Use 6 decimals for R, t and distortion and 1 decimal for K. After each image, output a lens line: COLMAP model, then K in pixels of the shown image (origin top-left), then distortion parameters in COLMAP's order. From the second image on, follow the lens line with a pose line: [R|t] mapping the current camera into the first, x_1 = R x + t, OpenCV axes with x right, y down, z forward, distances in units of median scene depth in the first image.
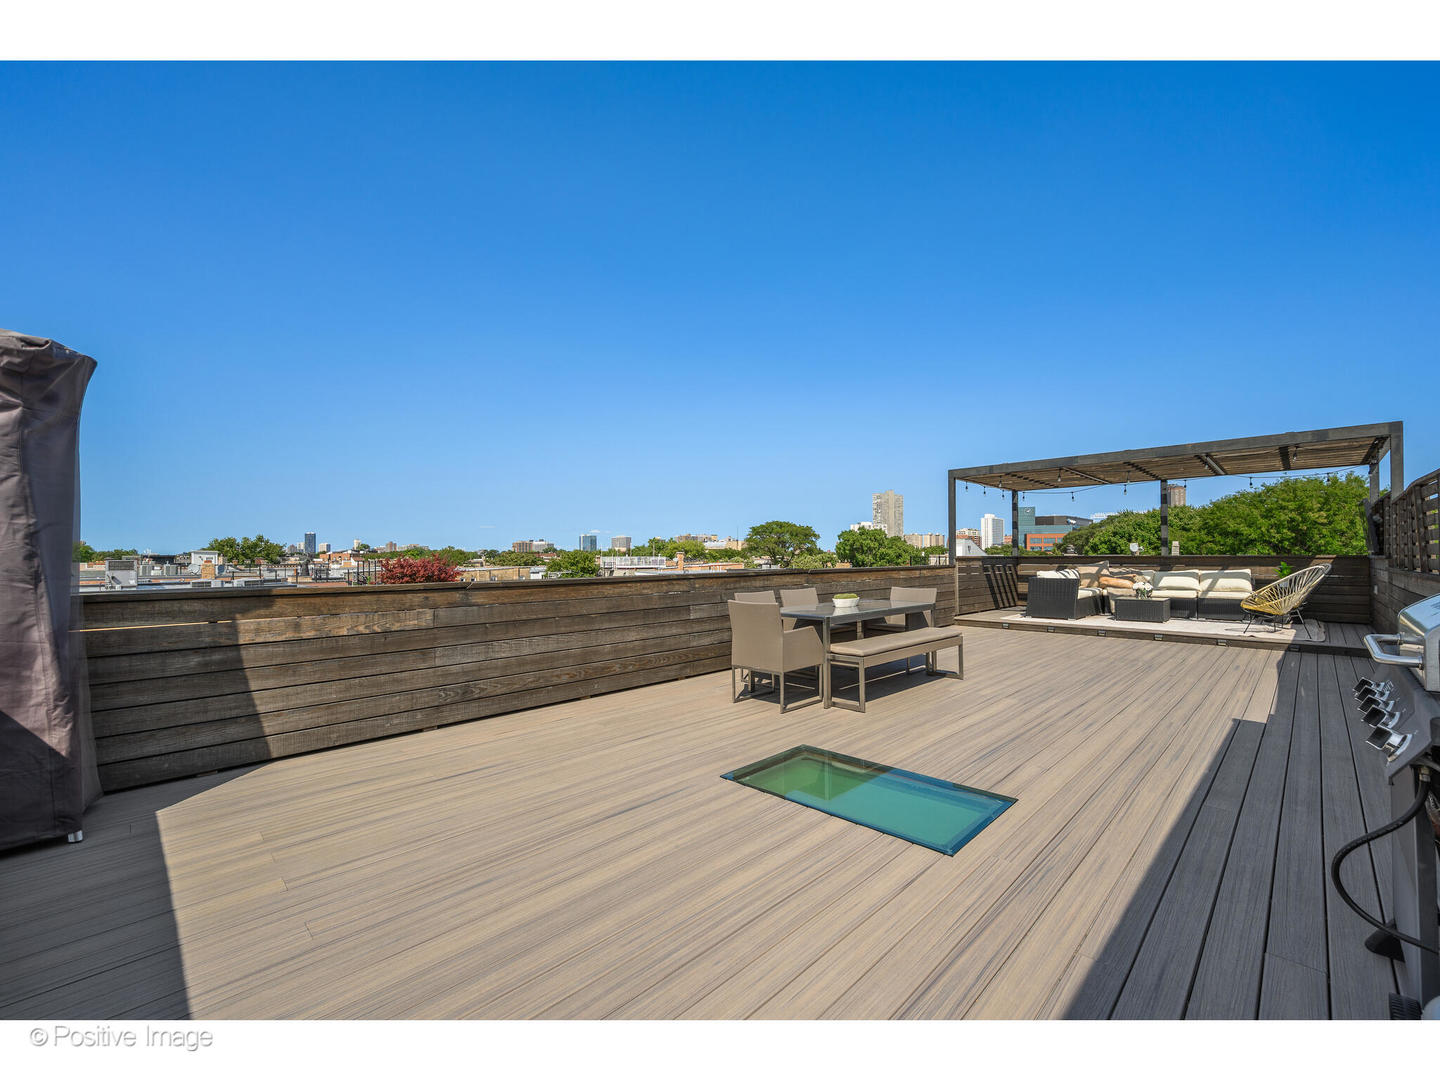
lens RADIAL K [[599.6, 0, 741.3], [0, 599.6, 565.2], [0, 0, 1]] dist [-0.000812, 0.000023]
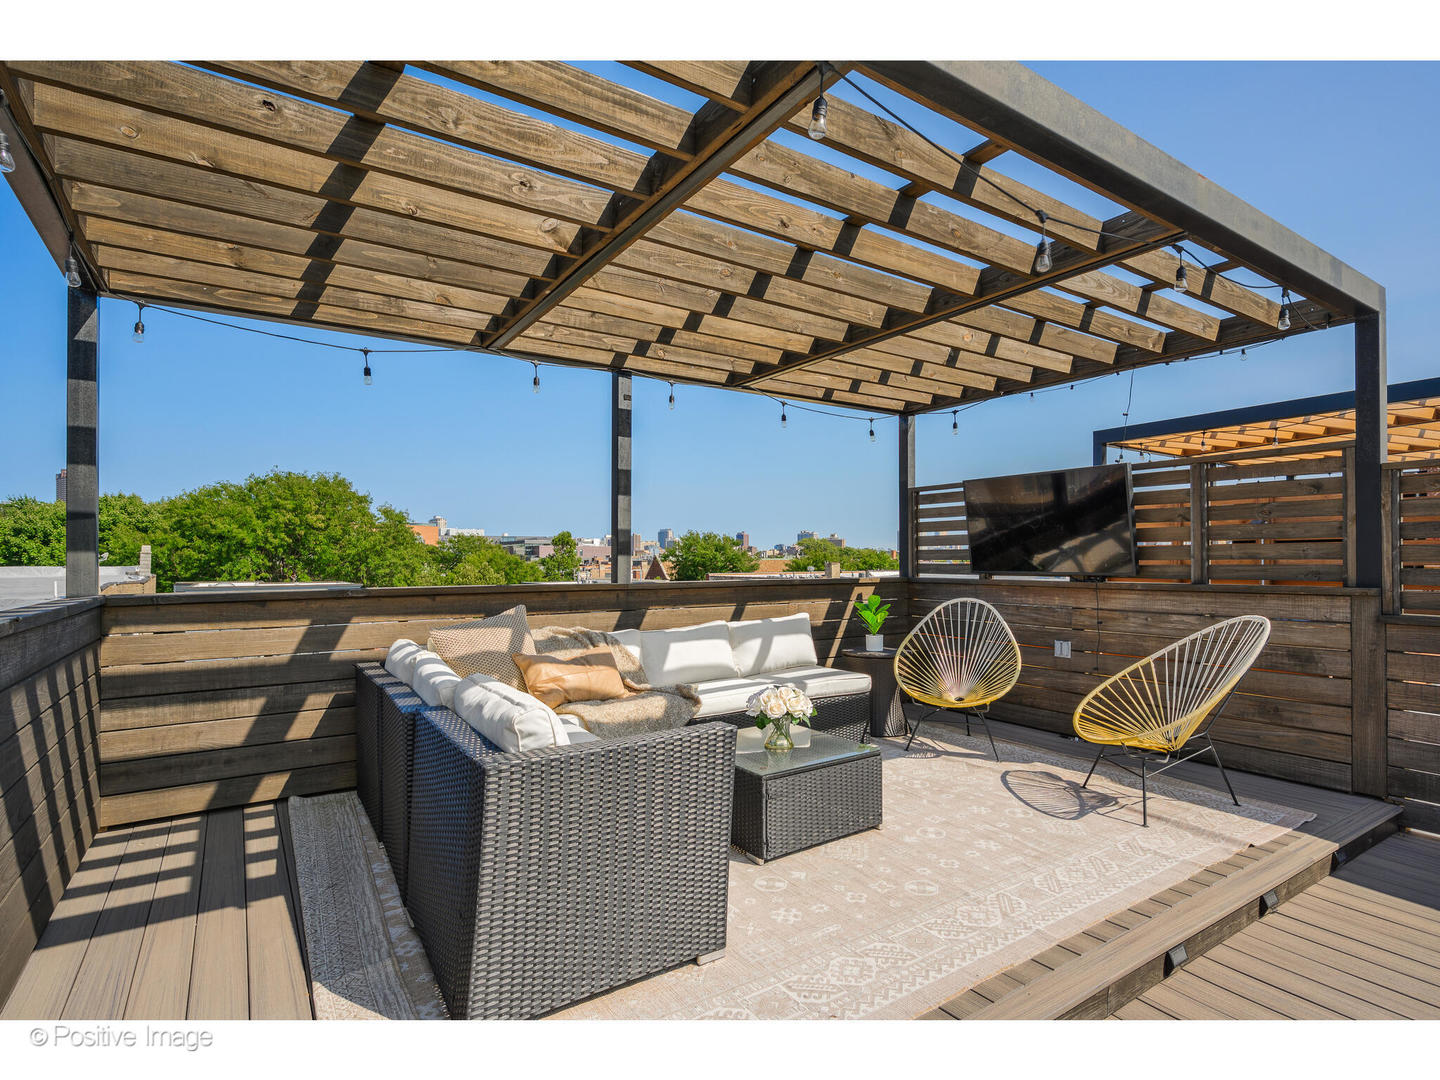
lens RADIAL K [[733.4, 0, 728.1], [0, 733.4, 540.4], [0, 0, 1]] dist [0.006887, -0.000748]
pose [[0.213428, 0.030177, 0.976493, 0.065673], [0.017613, 0.999242, -0.034730, -0.005627], [-0.976800, 0.024611, 0.212734, 0.190377]]
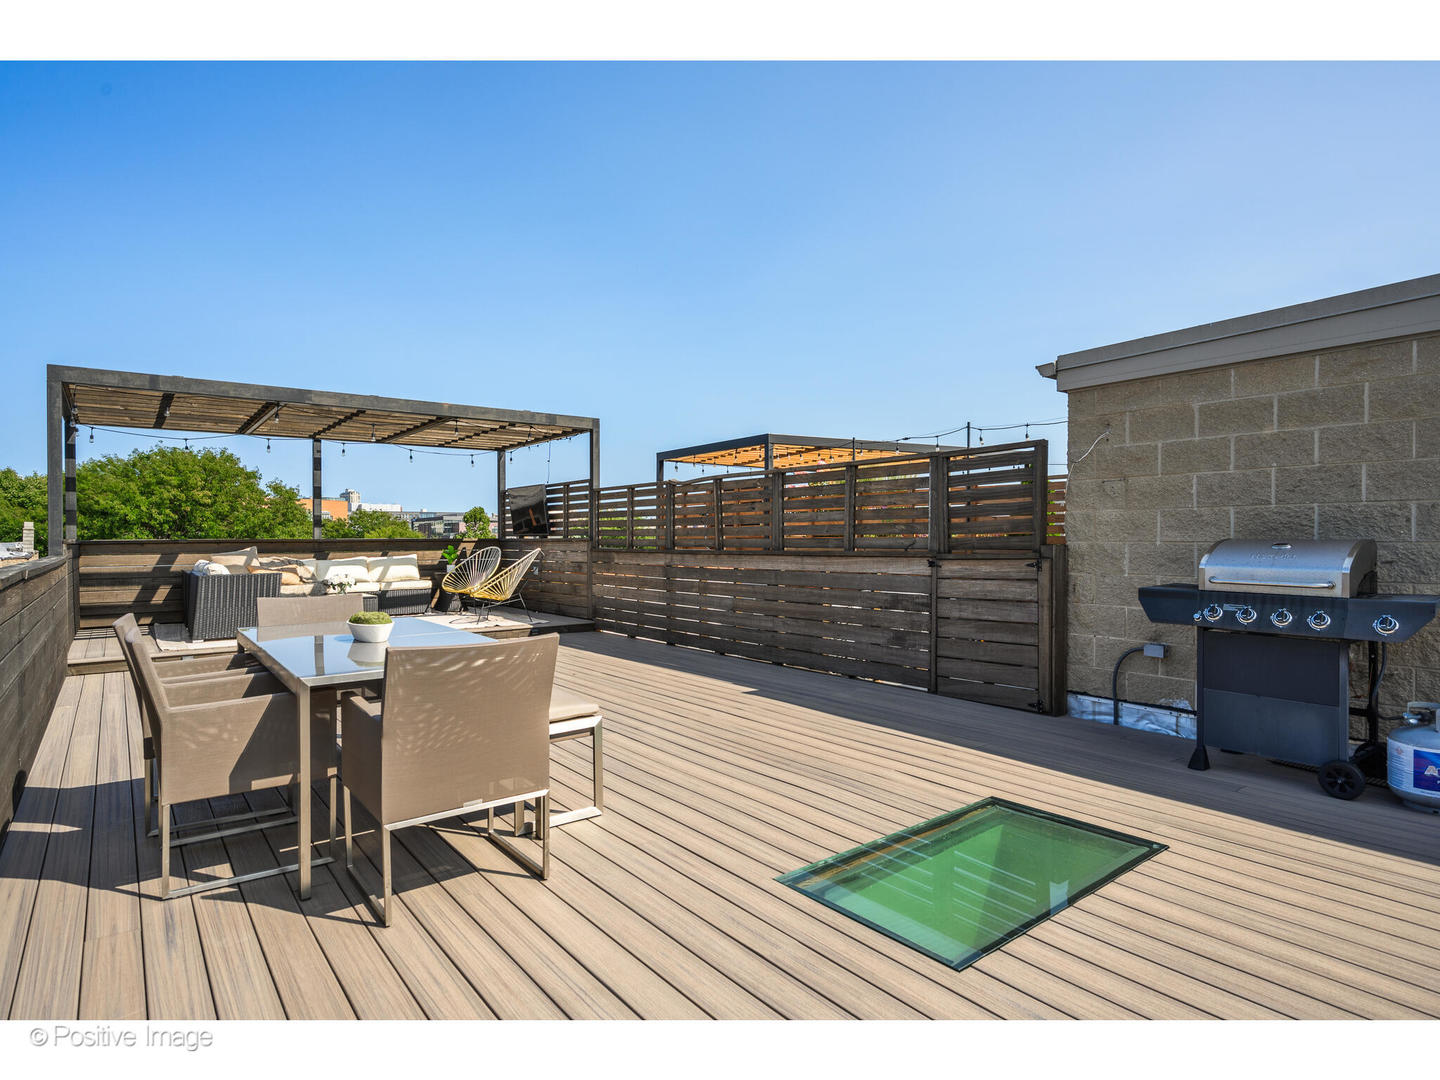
lens RADIAL K [[828.7, 0, 718.1], [0, 828.7, 534.0], [0, 0, 1]] dist [0.006101, 0.003473]
pose [[0.178279, 0.009547, 0.983934, -0.051933], [0.018188, 0.999750, -0.012996, 0.000142], [-0.983812, 0.020213, 0.178061, 0.071853]]
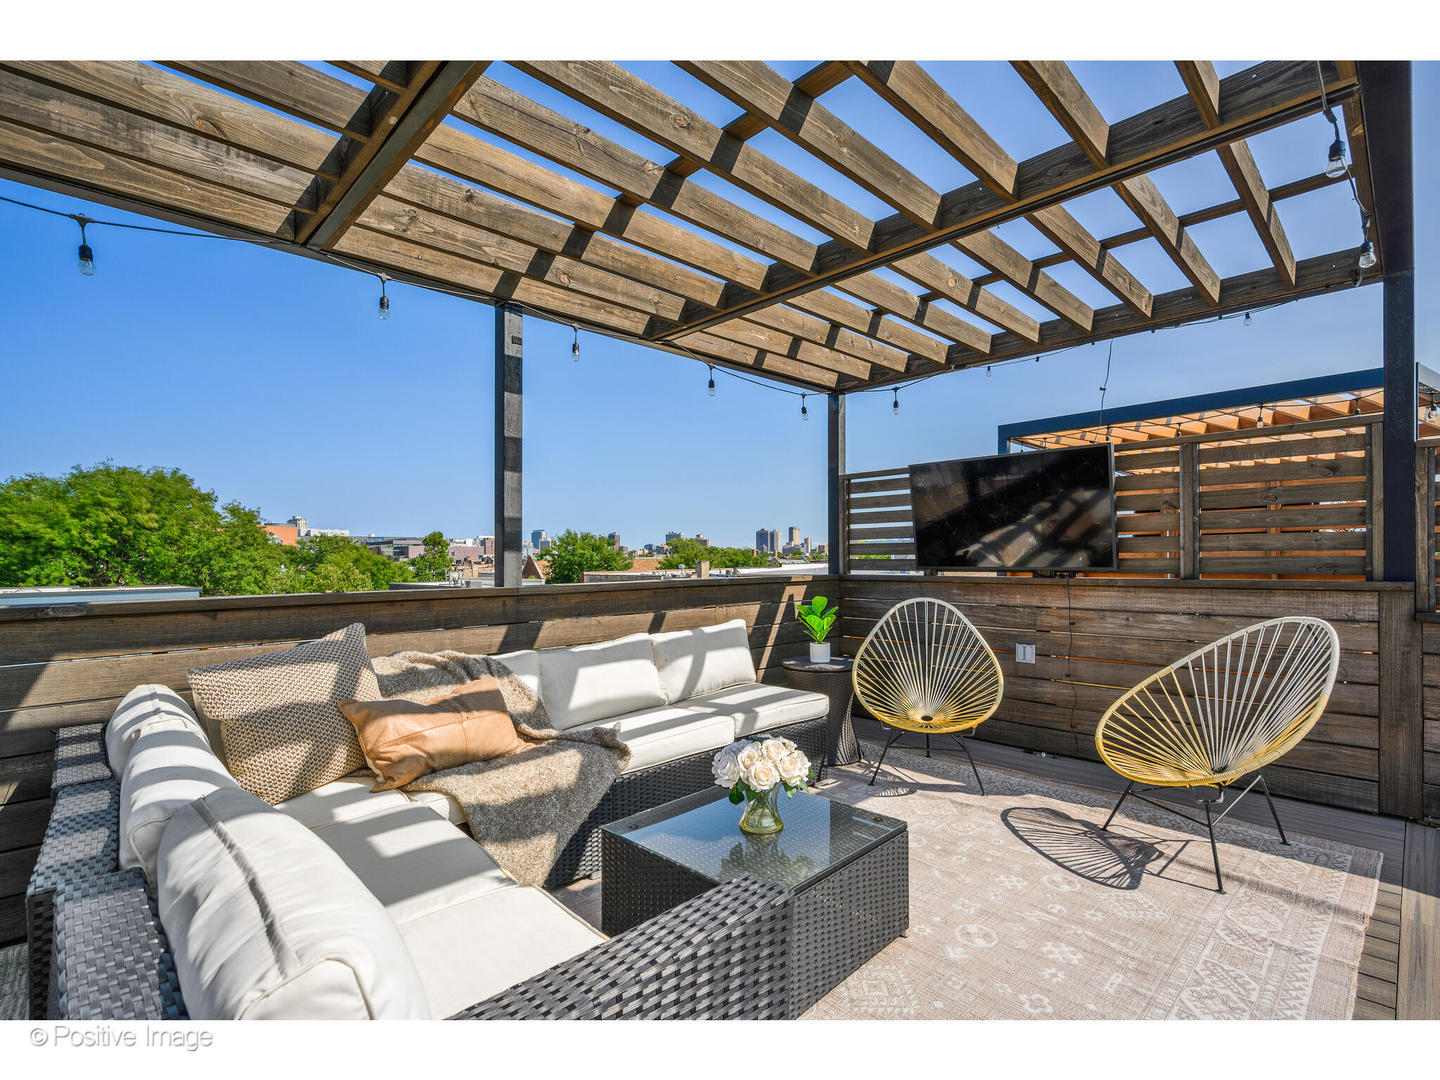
lens RADIAL K [[677.4, 0, 730.1], [0, 677.4, 543.5], [0, 0, 1]] dist [-0.000293, 0.001997]
pose [[0.024429, 0.026260, 0.999357, 0.090686], [0.025611, 0.999310, -0.026885, -0.005573], [-0.999373, 0.026252, 0.023739, 0.201294]]
